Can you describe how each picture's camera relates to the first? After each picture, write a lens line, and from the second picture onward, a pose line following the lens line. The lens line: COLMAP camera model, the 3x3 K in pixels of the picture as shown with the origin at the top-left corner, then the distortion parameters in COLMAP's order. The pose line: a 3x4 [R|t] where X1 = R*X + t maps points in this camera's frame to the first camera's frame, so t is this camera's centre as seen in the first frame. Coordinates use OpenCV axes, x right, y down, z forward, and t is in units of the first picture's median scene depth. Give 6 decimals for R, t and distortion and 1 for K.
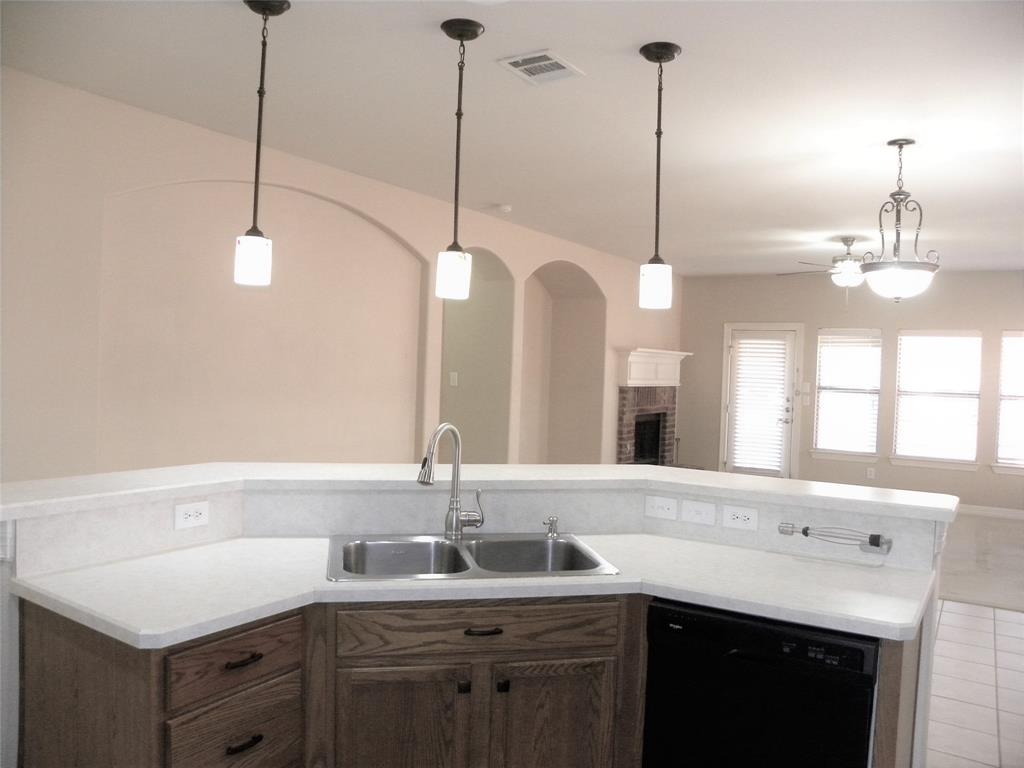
lens RADIAL K [[781.6, 0, 512.0], [0, 781.6, 384.0], [0, 0, 1]] dist [-0.153401, 0.107016]
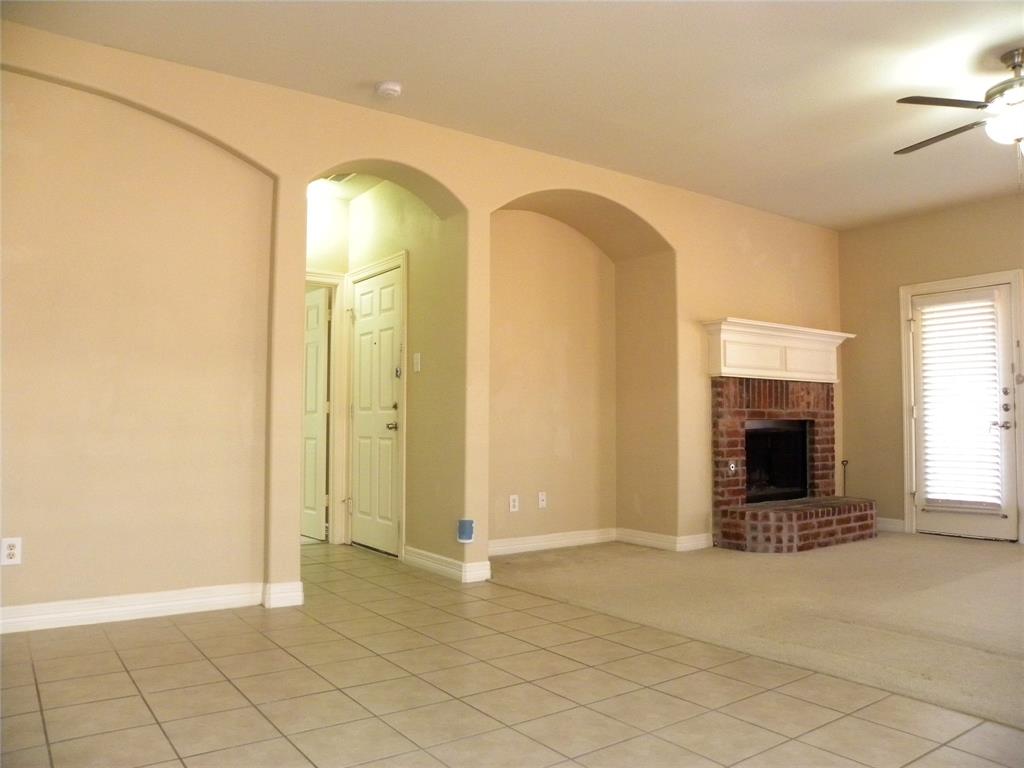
lens RADIAL K [[781.6, 0, 512.0], [0, 781.6, 384.0], [0, 0, 1]] dist [-0.153401, 0.107016]
pose [[0.928258, -0.050518, -0.368491, 0.513660], [0.020354, 0.996148, -0.085293, 0.145174], [0.371380, 0.071674, 0.925710, 0.681719]]
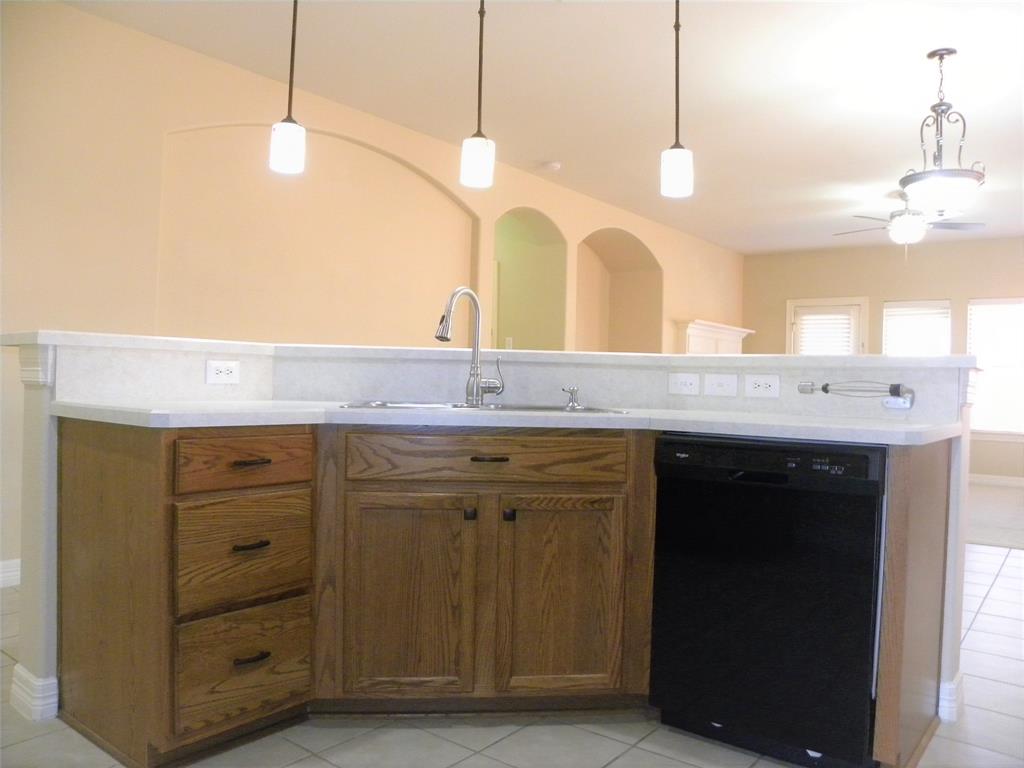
lens RADIAL K [[778.2, 0, 514.7], [0, 778.2, 383.6], [0, 0, 1]] dist [-0.141488, 0.094590]
pose [[0.995546, -0.007839, -0.093955, 0.050548], [0.005317, 0.999620, -0.027065, 0.136472], [0.094132, 0.026445, 0.995208, -0.009985]]
